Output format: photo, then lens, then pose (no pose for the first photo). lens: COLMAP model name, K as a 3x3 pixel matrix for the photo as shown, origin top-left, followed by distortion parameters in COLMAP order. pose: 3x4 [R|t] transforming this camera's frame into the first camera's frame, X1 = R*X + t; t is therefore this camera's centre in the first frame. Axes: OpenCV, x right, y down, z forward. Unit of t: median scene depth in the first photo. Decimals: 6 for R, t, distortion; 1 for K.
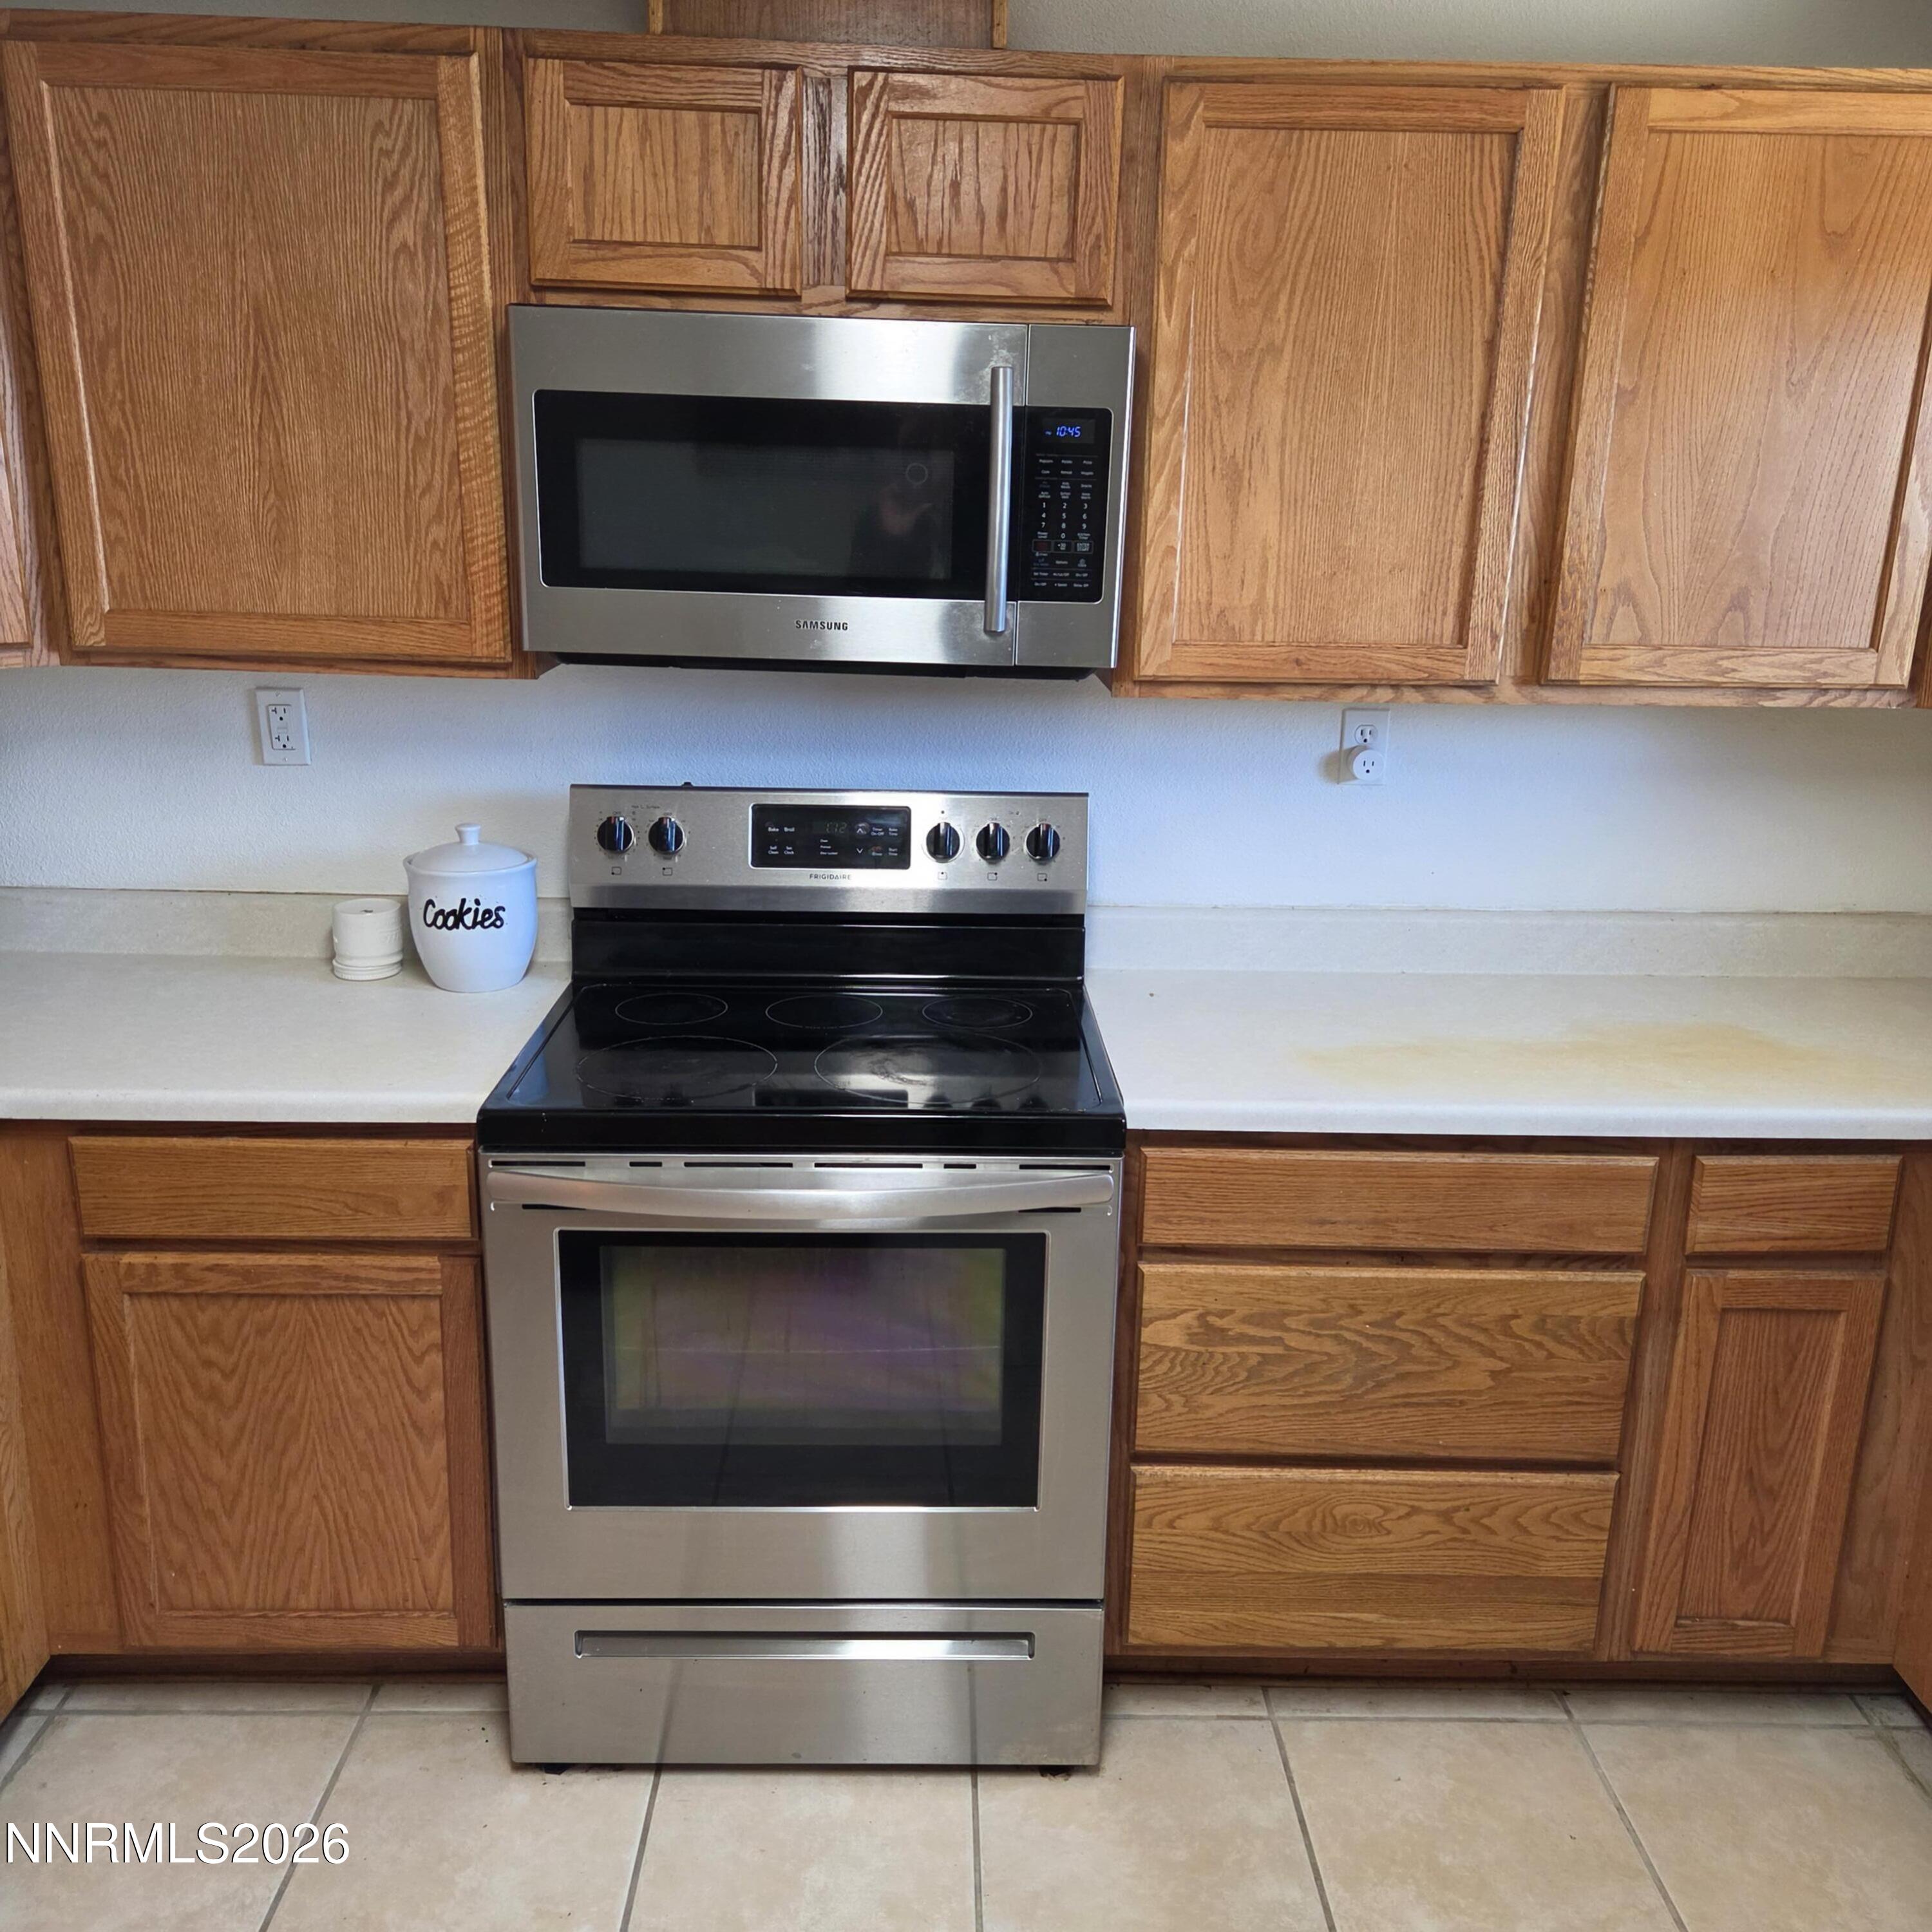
lens RADIAL K [[1718.2, 0, 955.8], [0, 1718.2, 972.6], [0, 0, 1]] dist [0.063947, -0.055193]
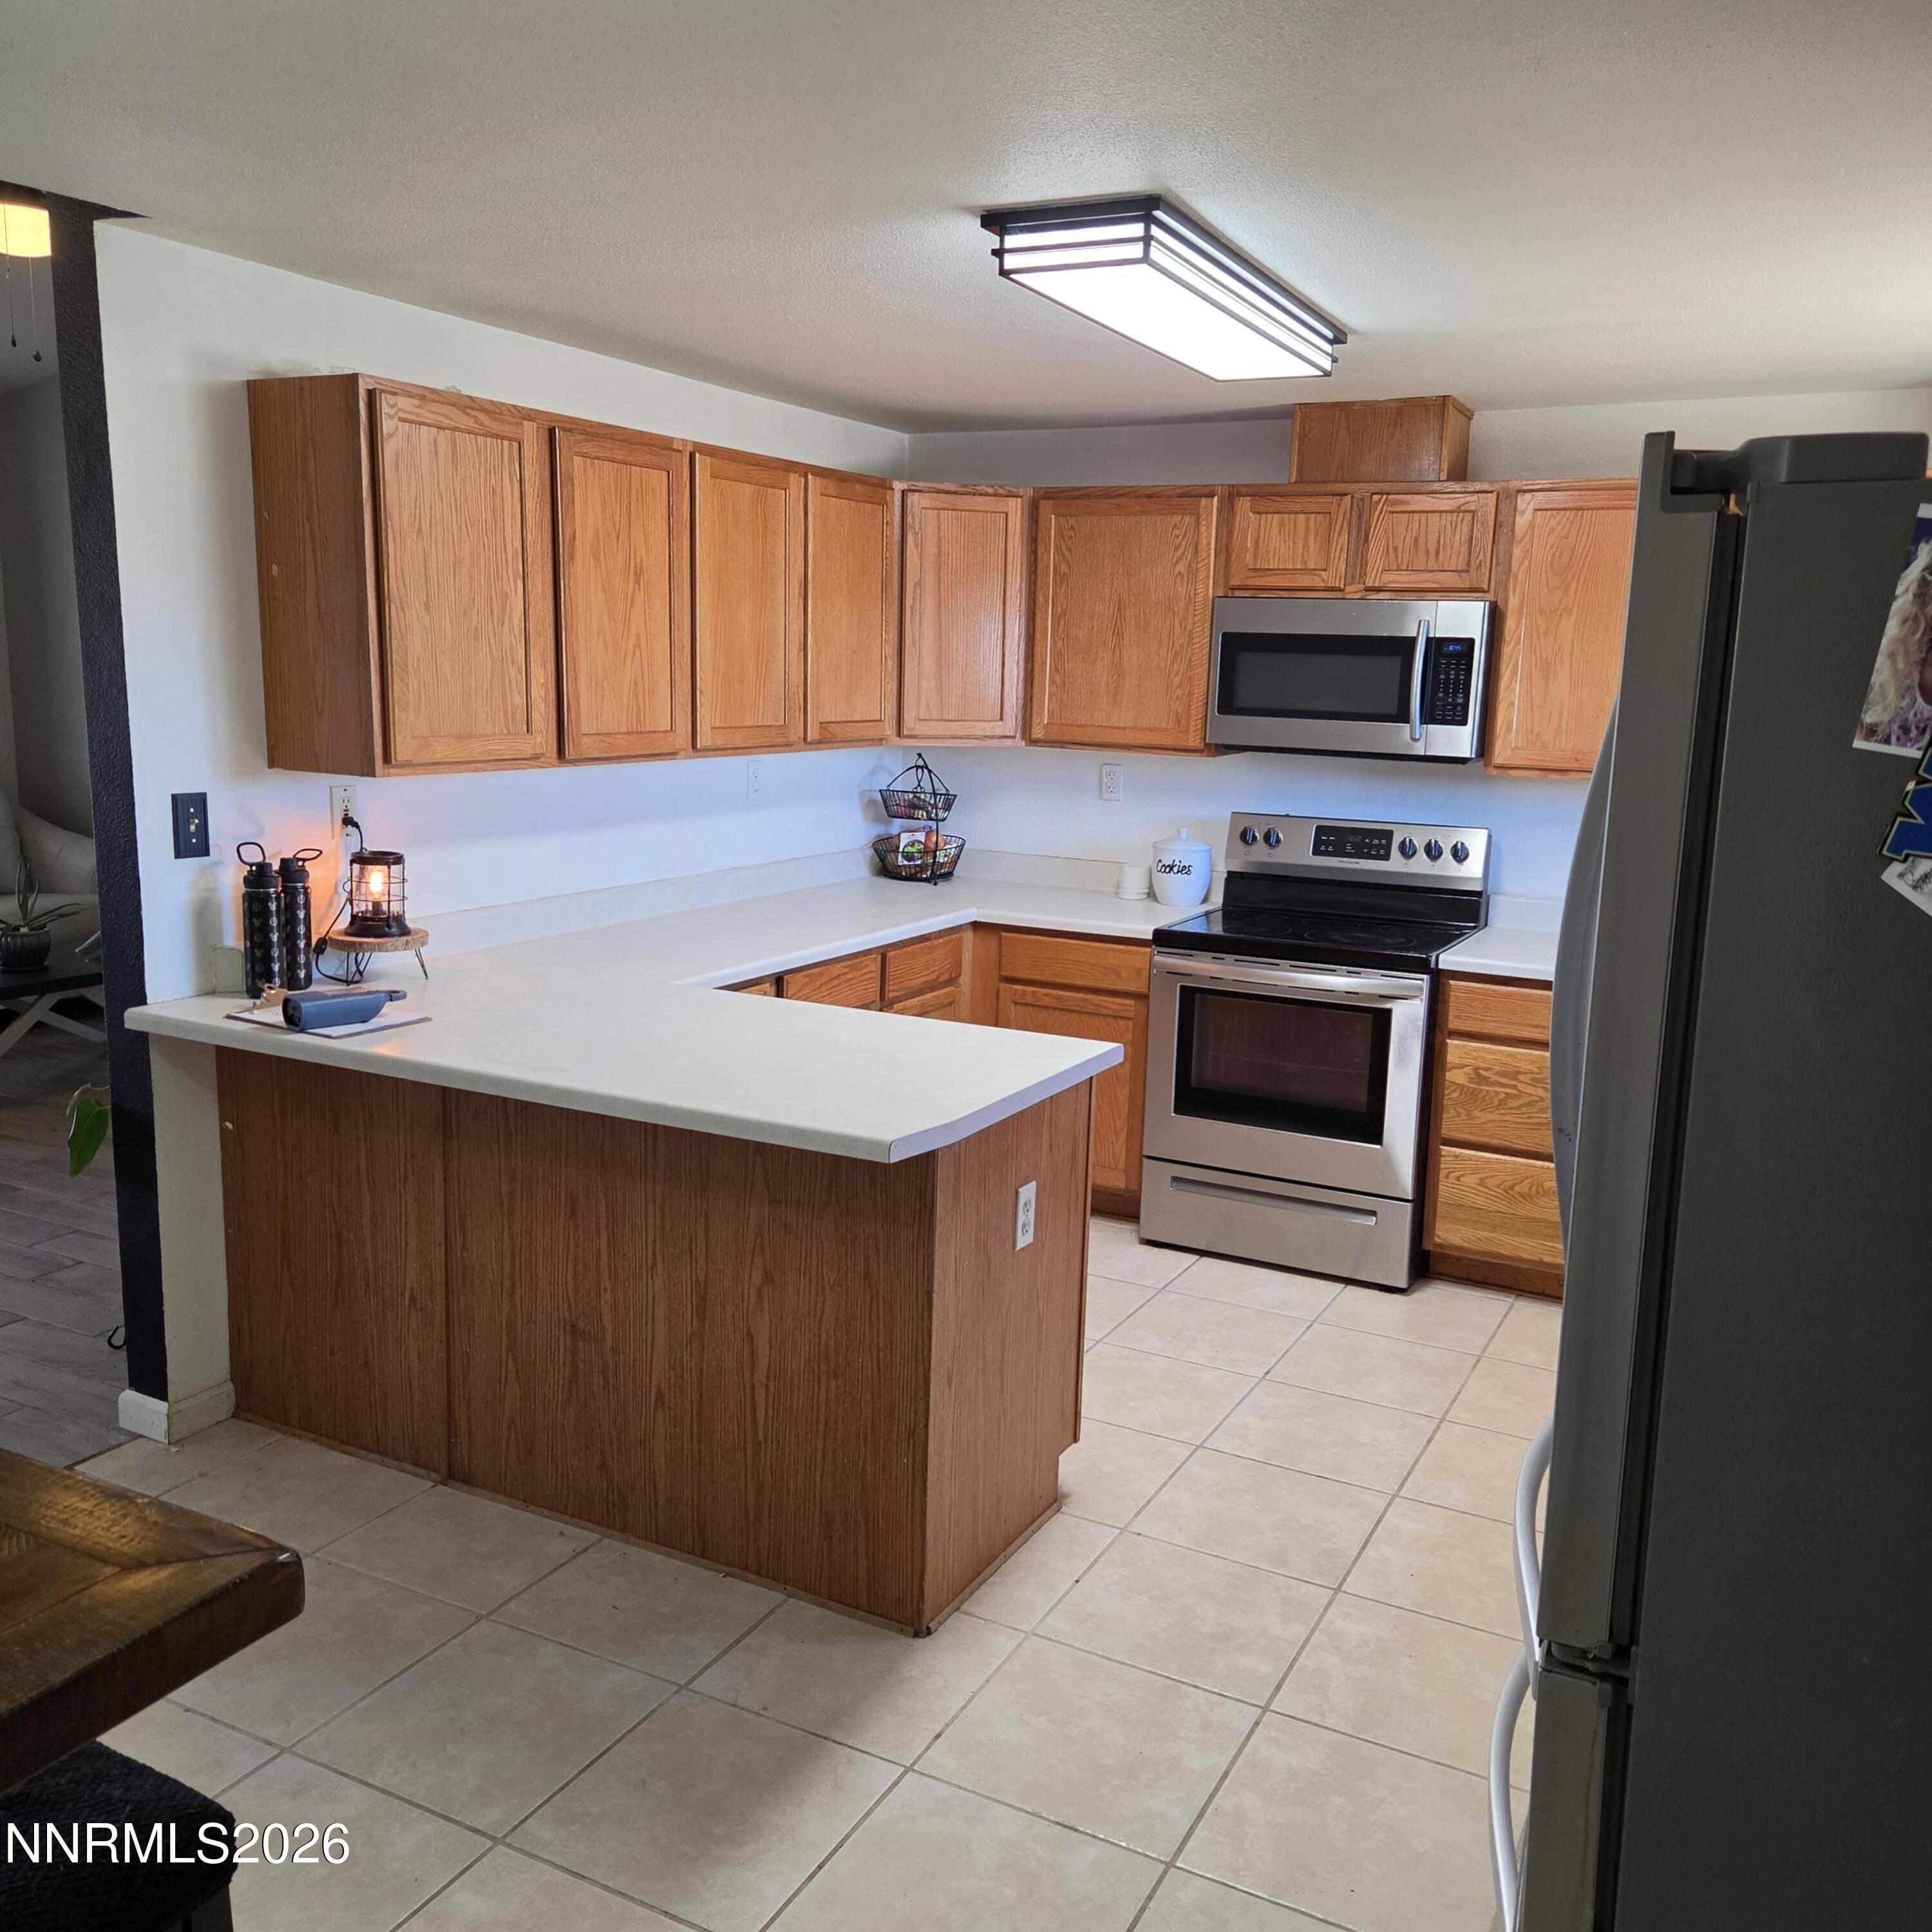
lens RADIAL K [[1739.6, 0, 968.8], [0, 1739.6, 962.7], [0, 0, 1]] dist [0.086326, -0.108775]
pose [[0.876634, 0.087963, -0.473049, 0.588552], [-0.140376, 0.987132, -0.076583, 0.319227], [0.460226, 0.133540, 0.877701, -1.118729]]
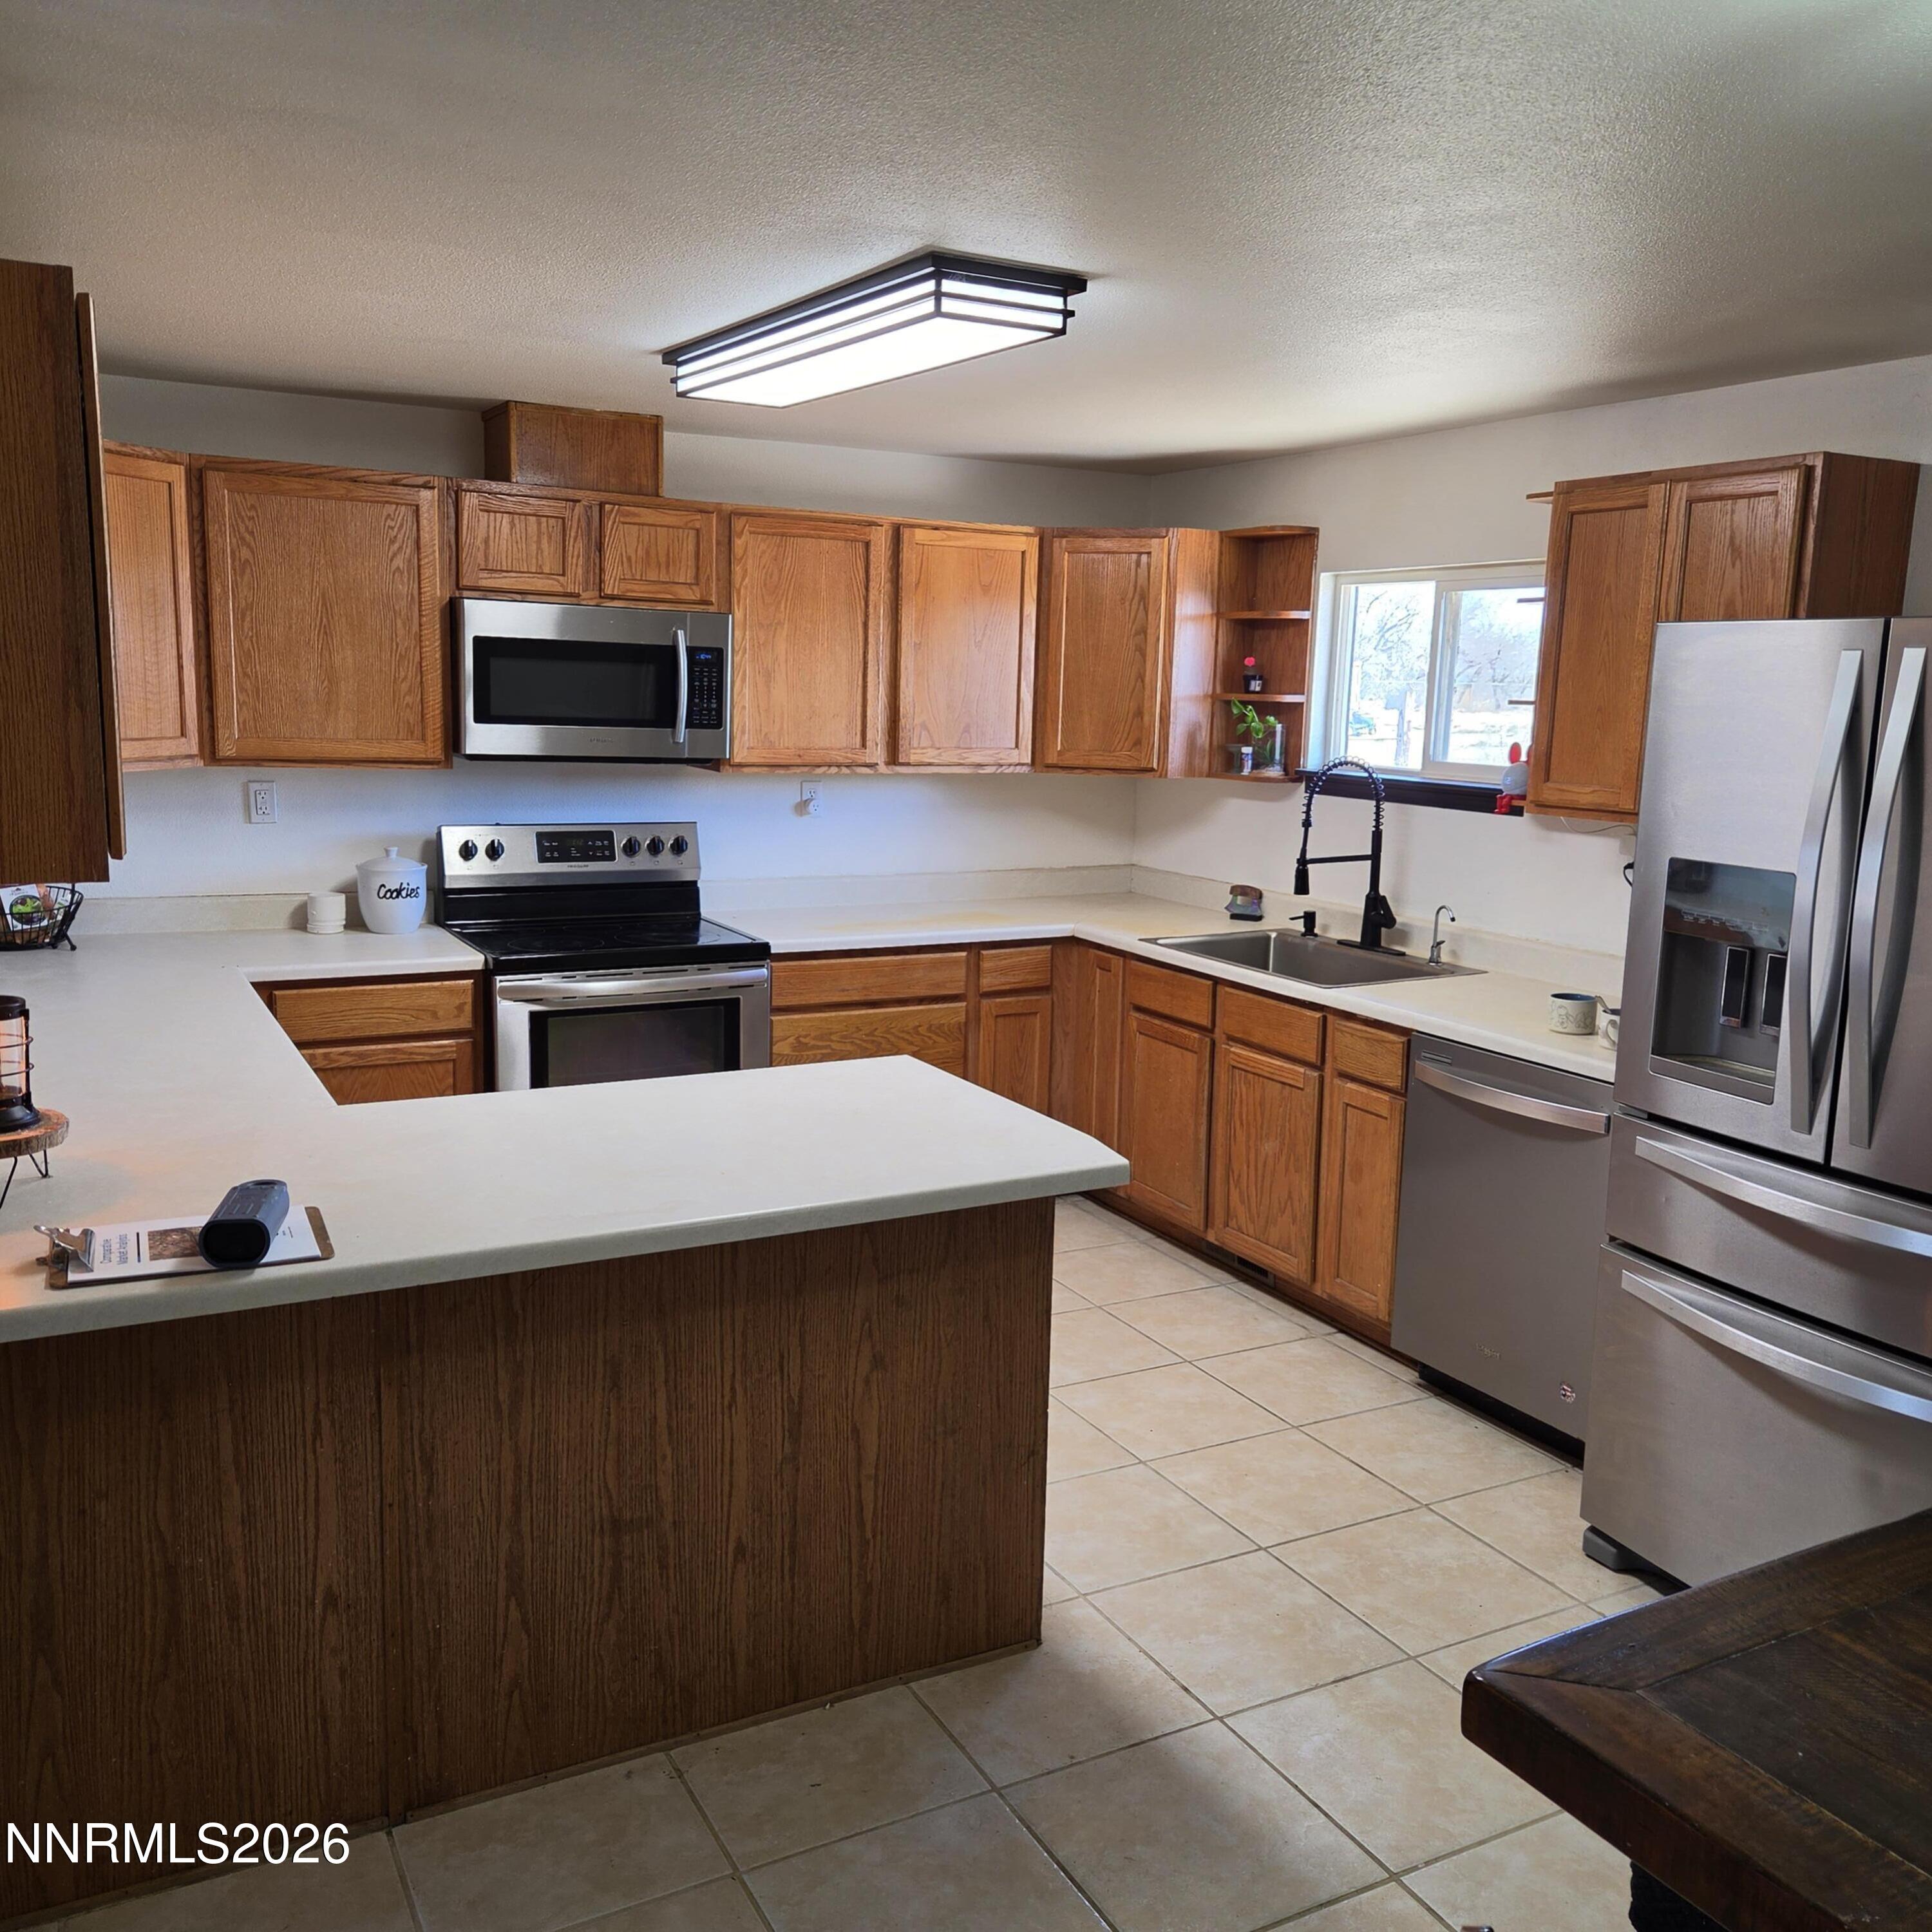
lens RADIAL K [[1739.6, 0, 968.8], [0, 1739.6, 962.7], [0, 0, 1]] dist [0.086326, -0.108775]
pose [[0.887014, -0.069718, 0.456449, -0.700663], [0.113413, 0.991149, -0.069007, 0.286271], [-0.447598, 0.112978, 0.887069, -1.154629]]
